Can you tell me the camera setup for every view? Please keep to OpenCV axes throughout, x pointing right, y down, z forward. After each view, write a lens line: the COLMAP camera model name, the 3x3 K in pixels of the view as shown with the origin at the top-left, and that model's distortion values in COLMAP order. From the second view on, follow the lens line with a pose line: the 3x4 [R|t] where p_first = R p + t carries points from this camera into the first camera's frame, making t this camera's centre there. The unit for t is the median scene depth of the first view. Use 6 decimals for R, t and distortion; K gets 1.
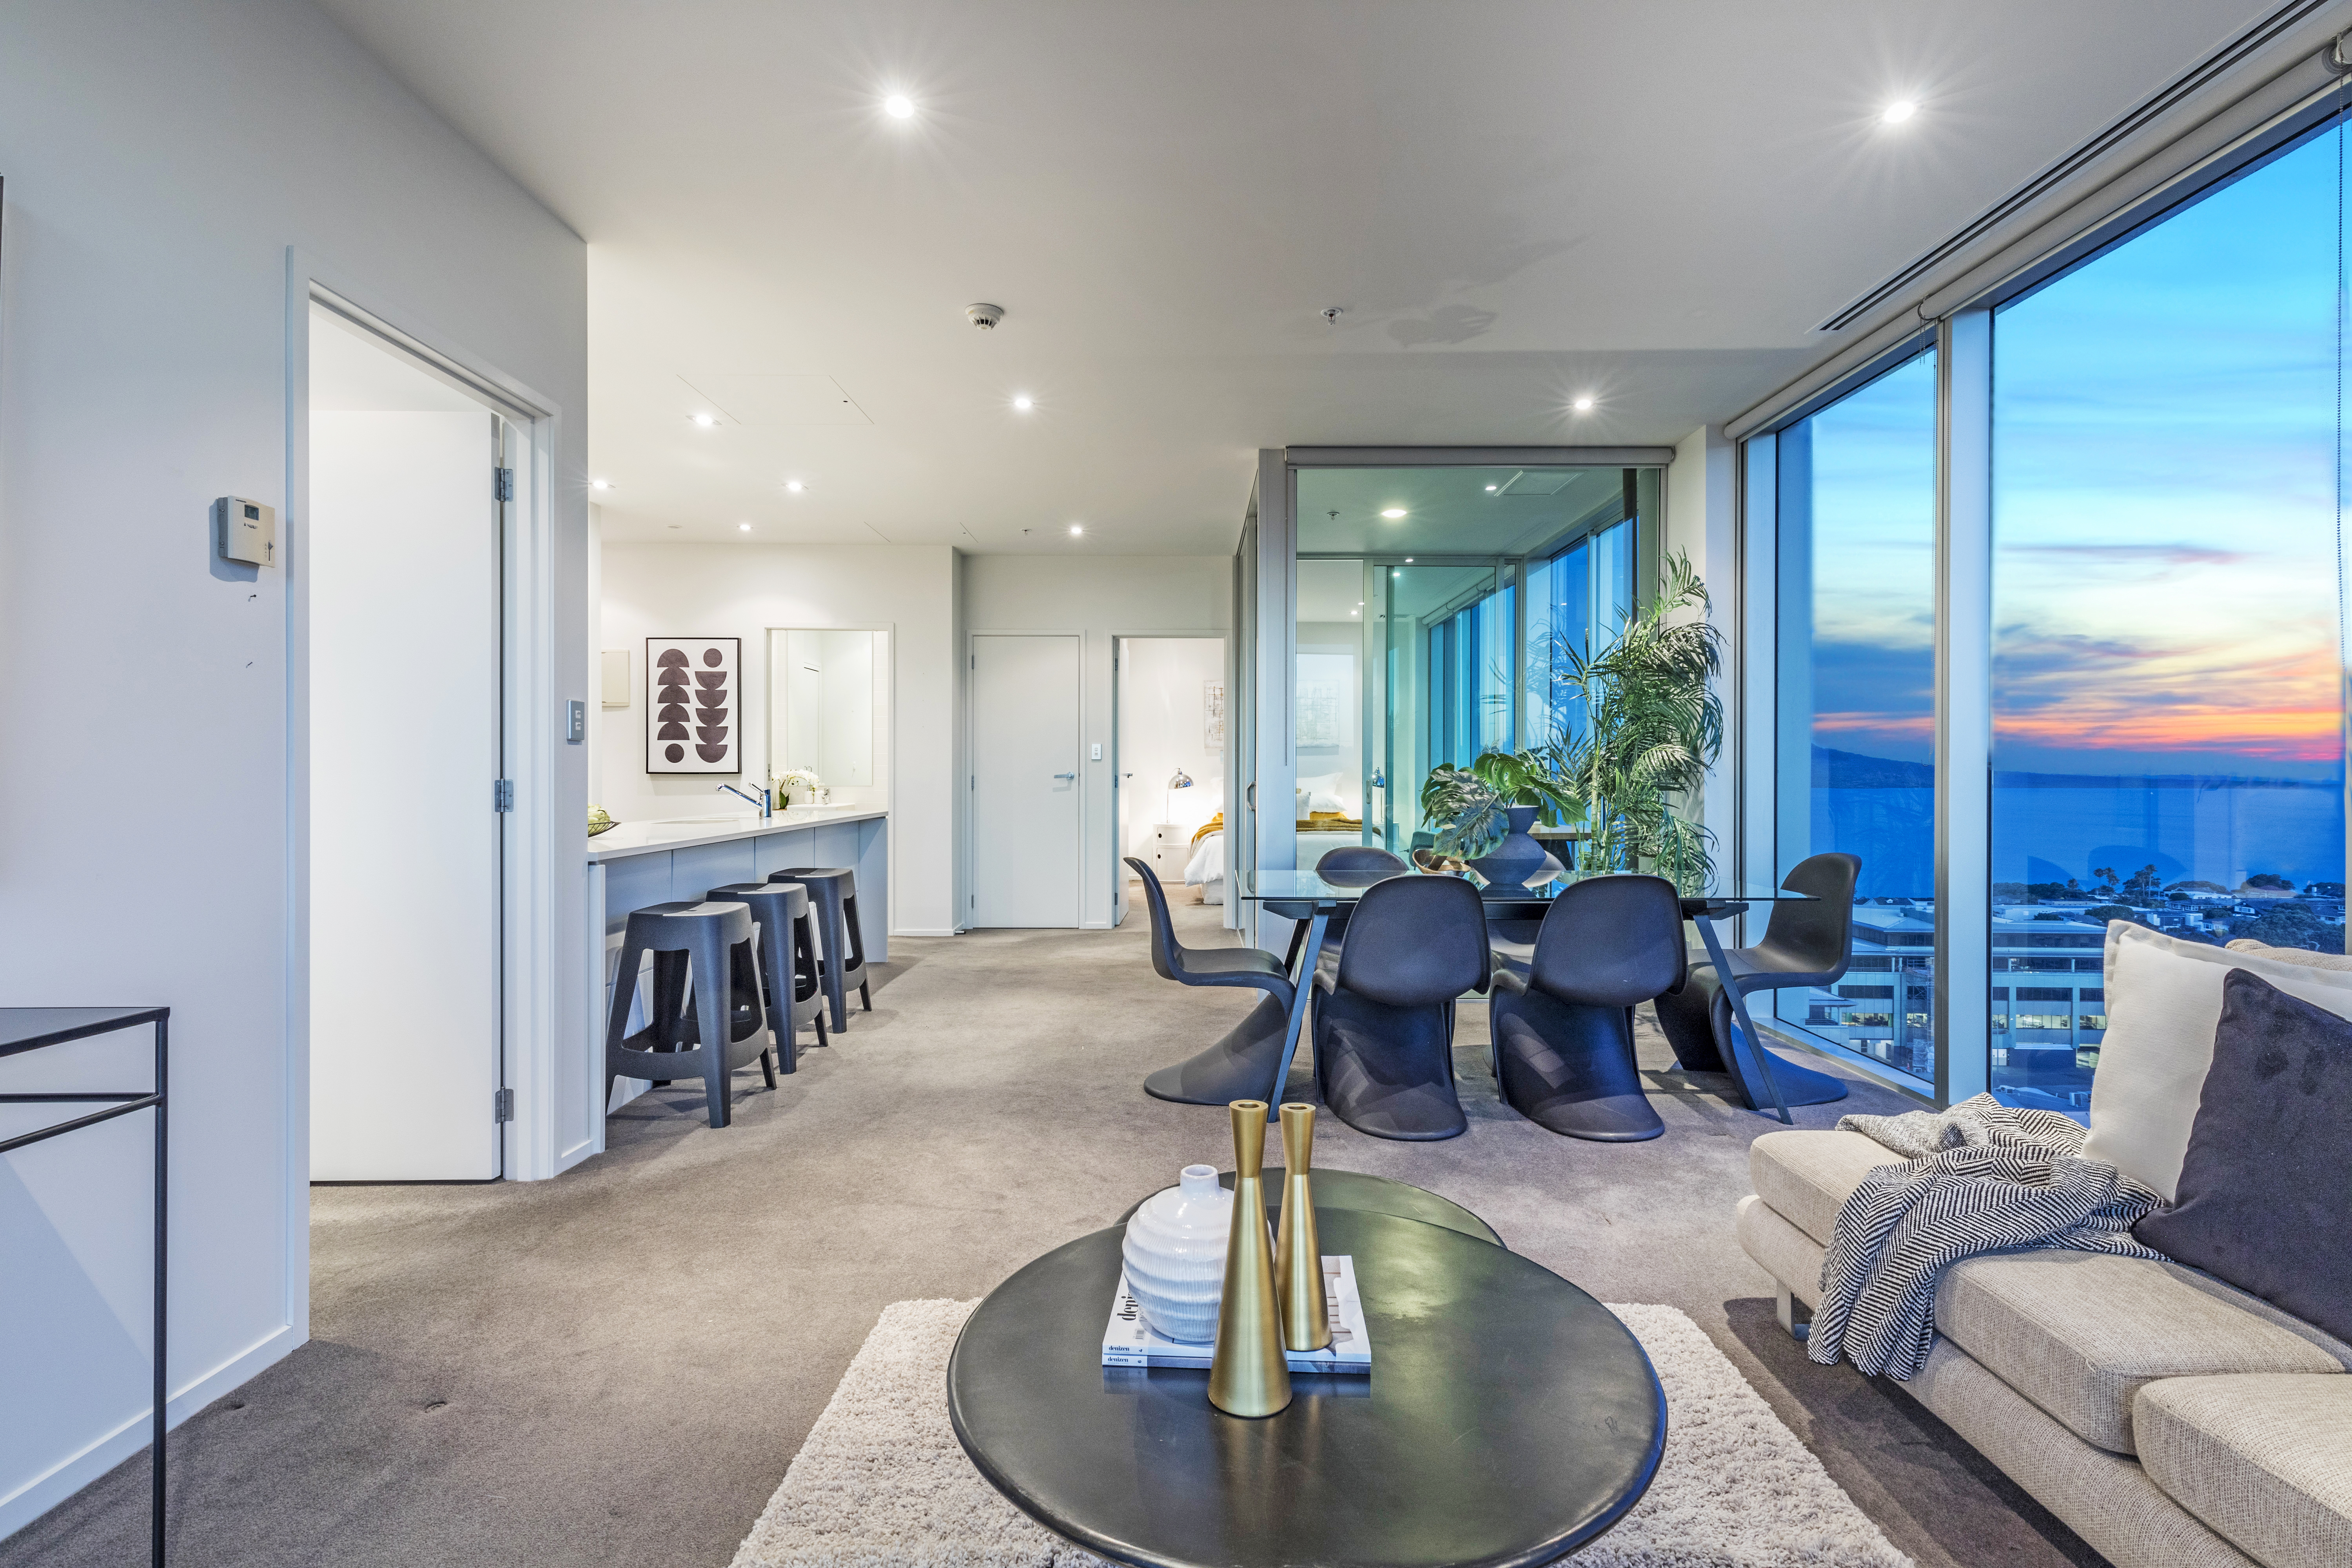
lens RADIAL K [[1044.2, 0, 1175.6], [0, 1044.2, 777.8], [0, 0, 1]] dist [0.011941, -0.006074]
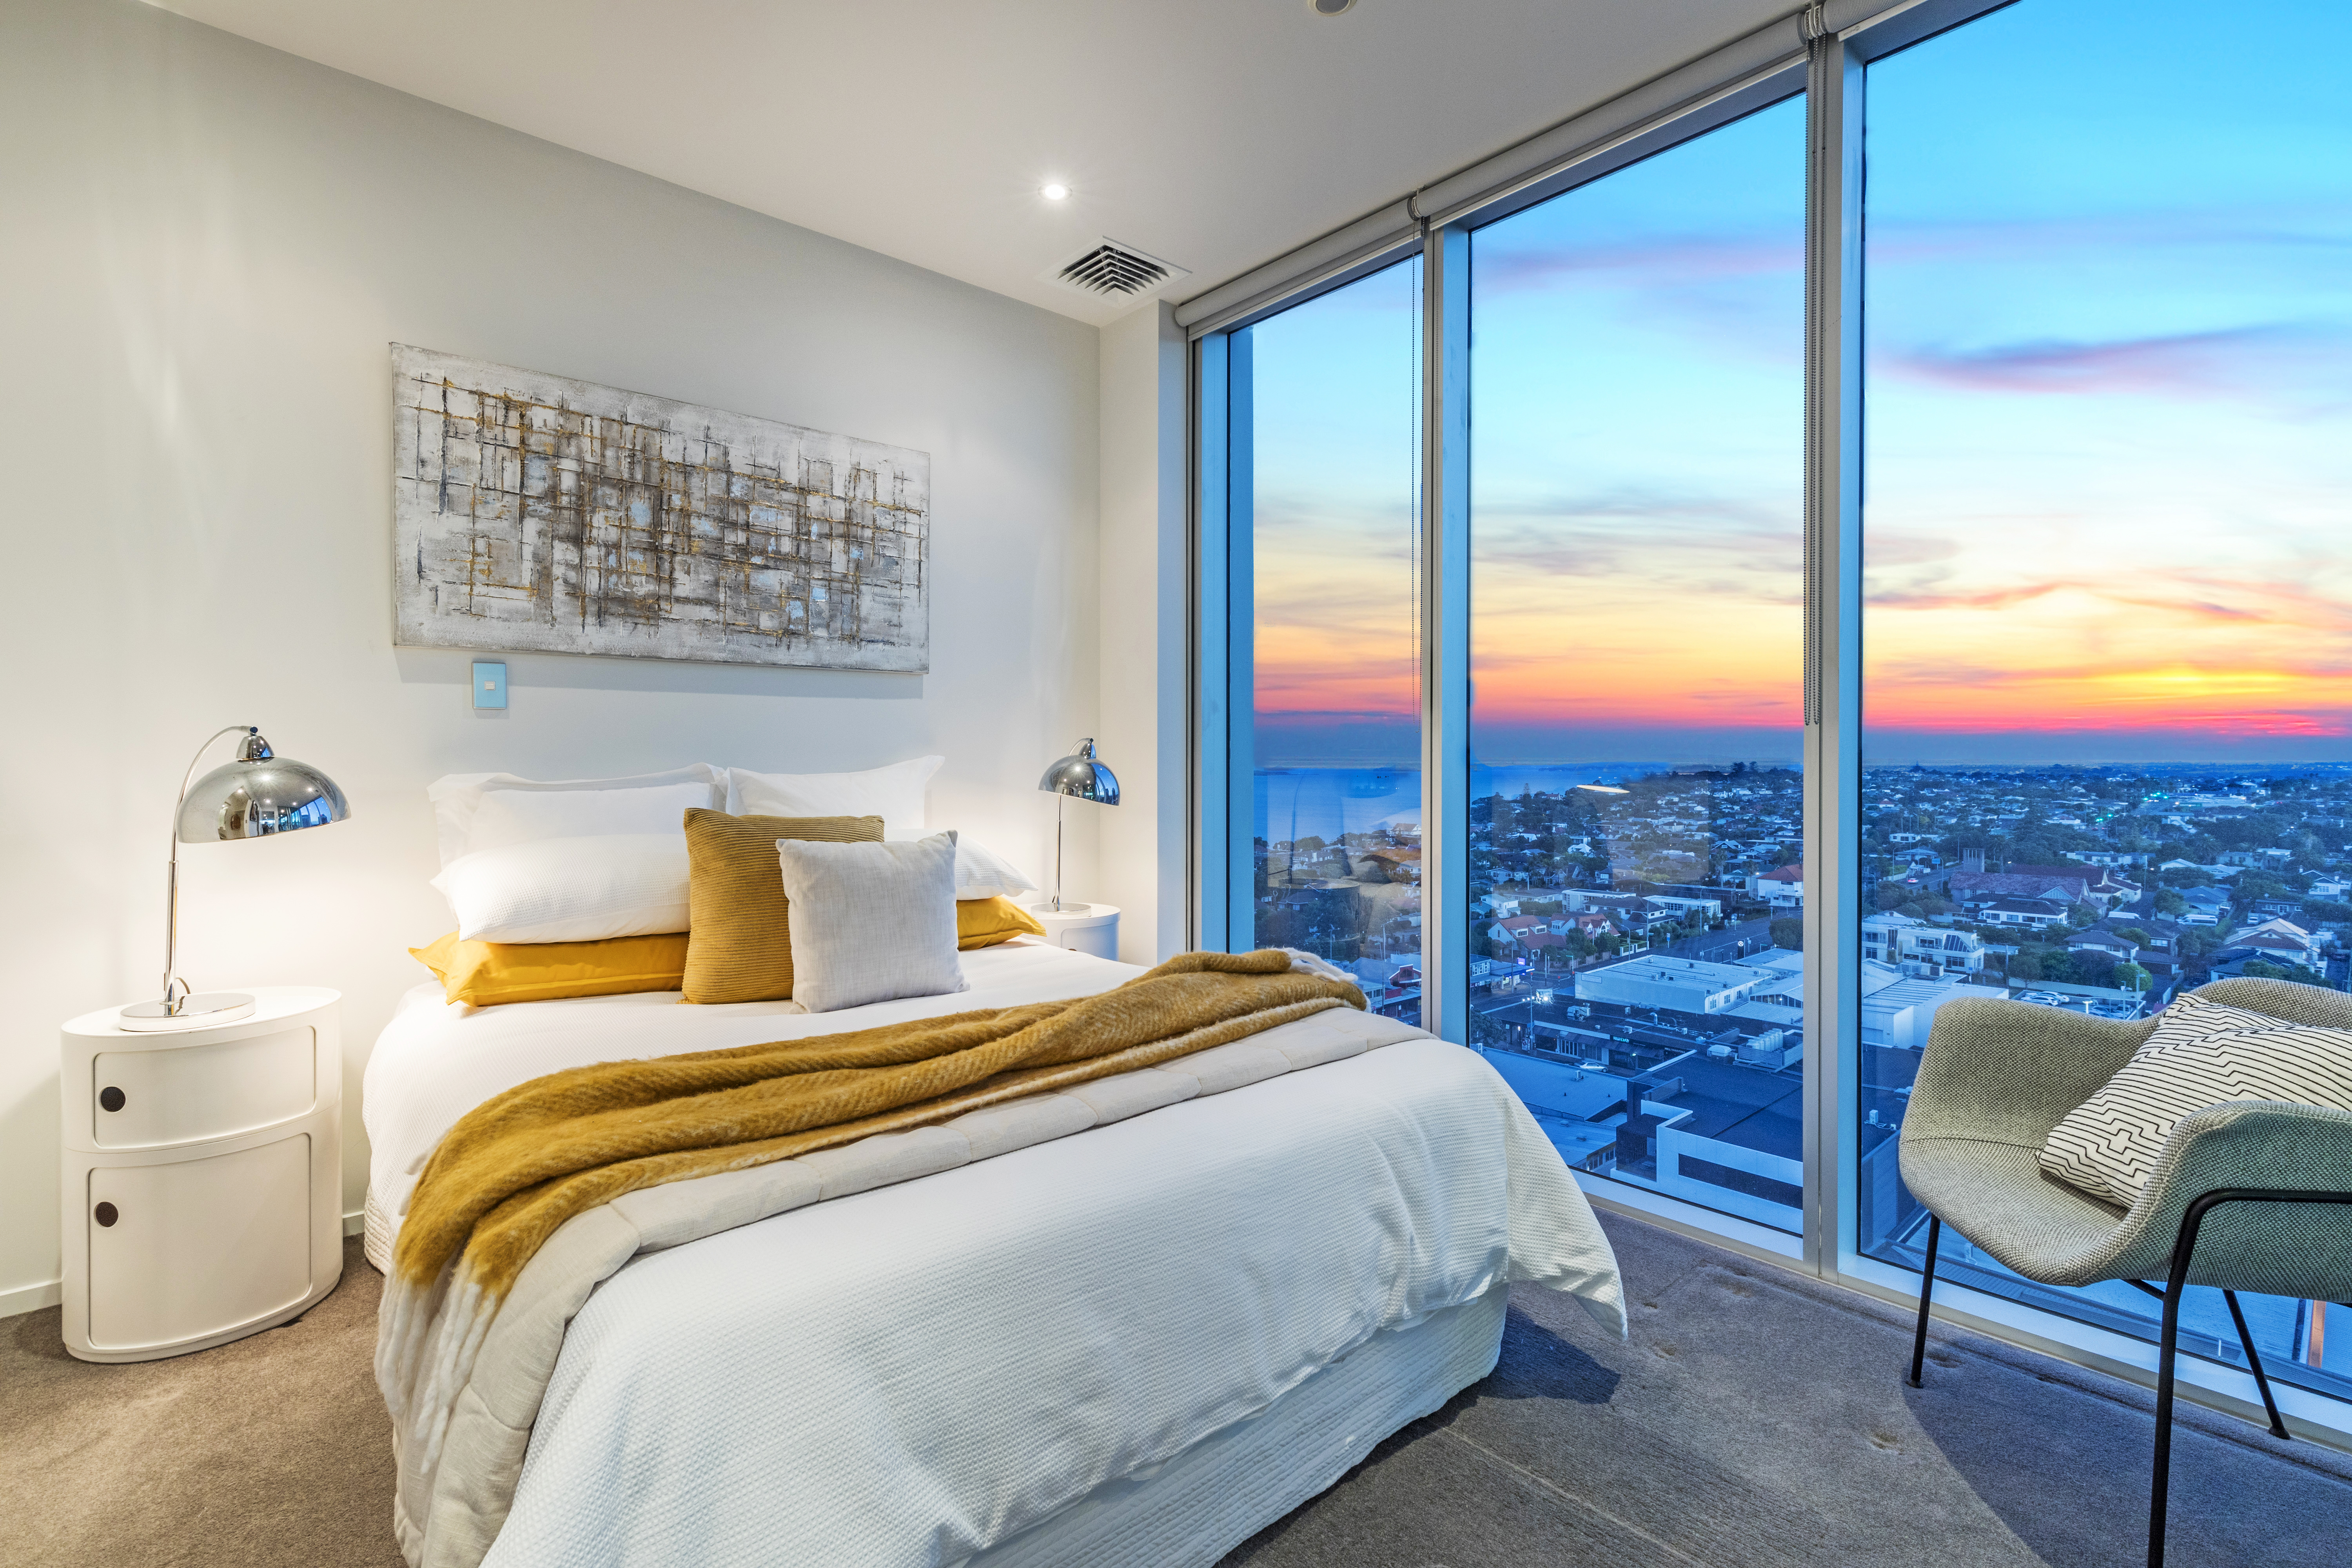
lens RADIAL K [[1058.6, 0, 1136.2], [0, 1058.6, 754.7], [0, 0, 1]] dist [0.010971, -0.000175]
pose [[0.762248, 0.005610, 0.647260, 0.004172], [0.003302, 0.999916, -0.012556, -0.002510], [-0.647276, 0.011708, 0.762166, 2.275460]]
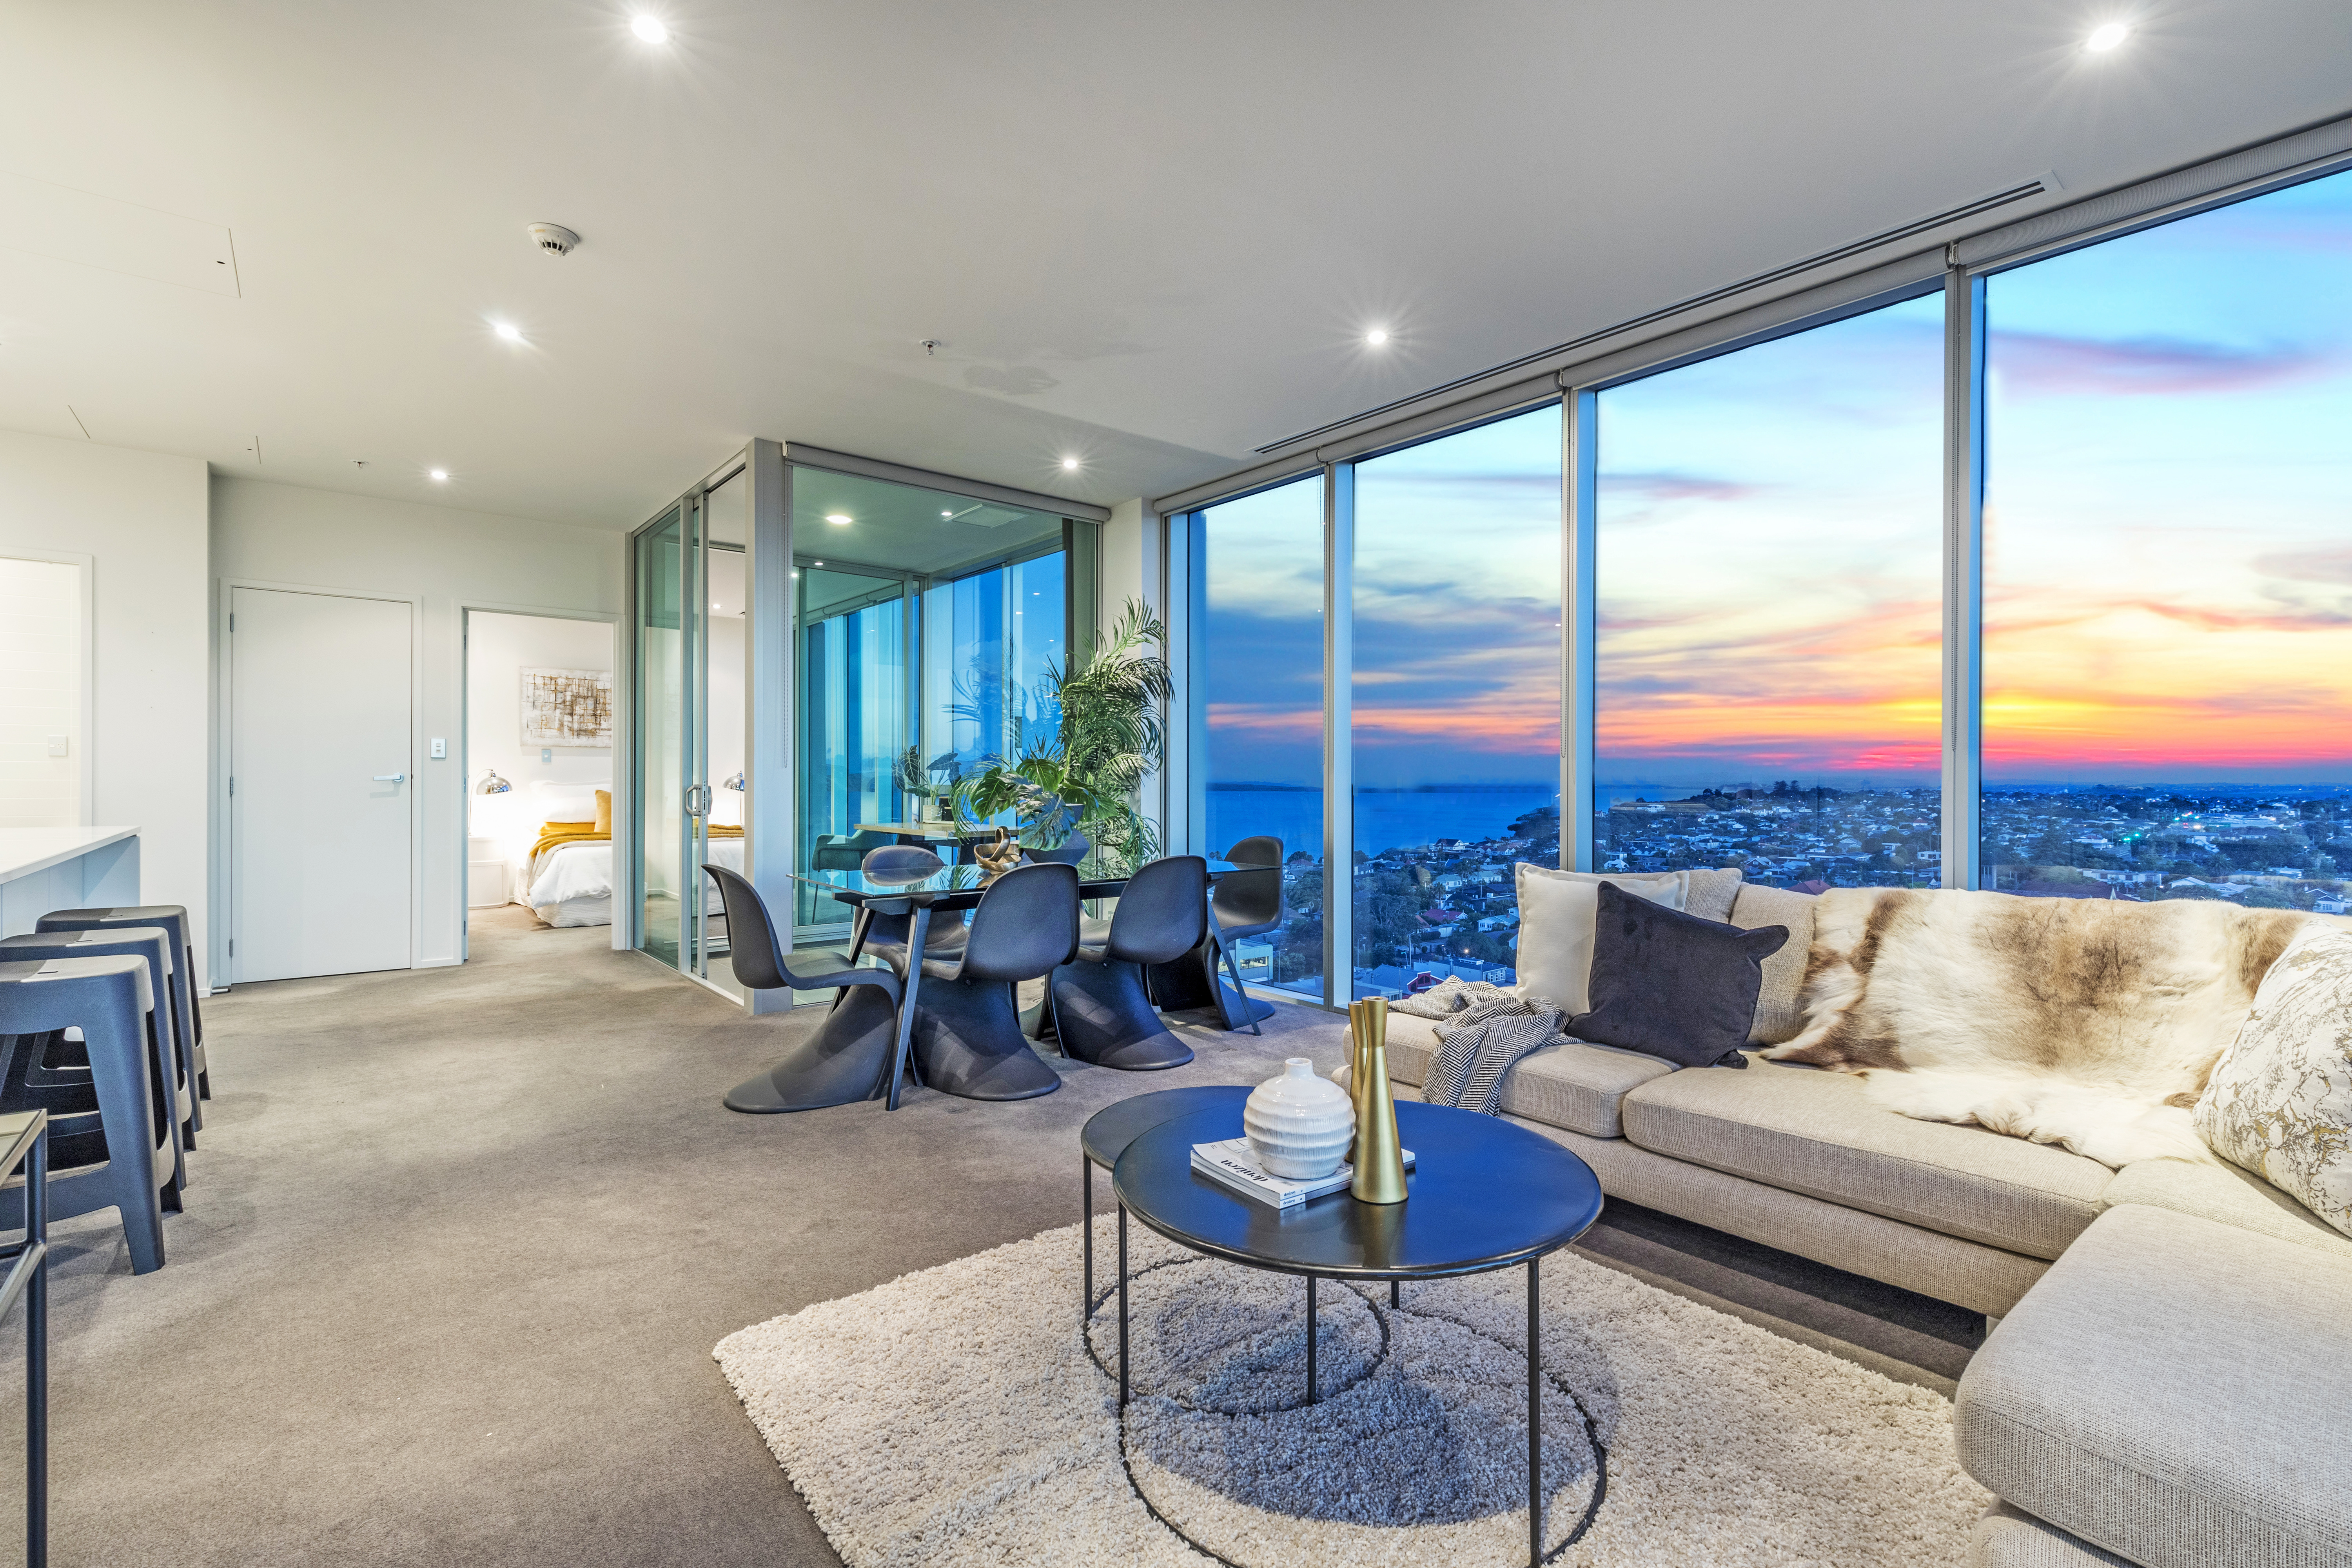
lens RADIAL K [[1050.8, 0, 1176.0], [0, 1050.8, 784.0], [0, 0, 1]] dist [0.007749, -0.000636]
pose [[0.774960, 0.001216, 0.632009, -0.317144], [-0.002086, 0.999998, 0.000634, 0.002830], [-0.632007, -0.001810, 0.774961, 0.009008]]
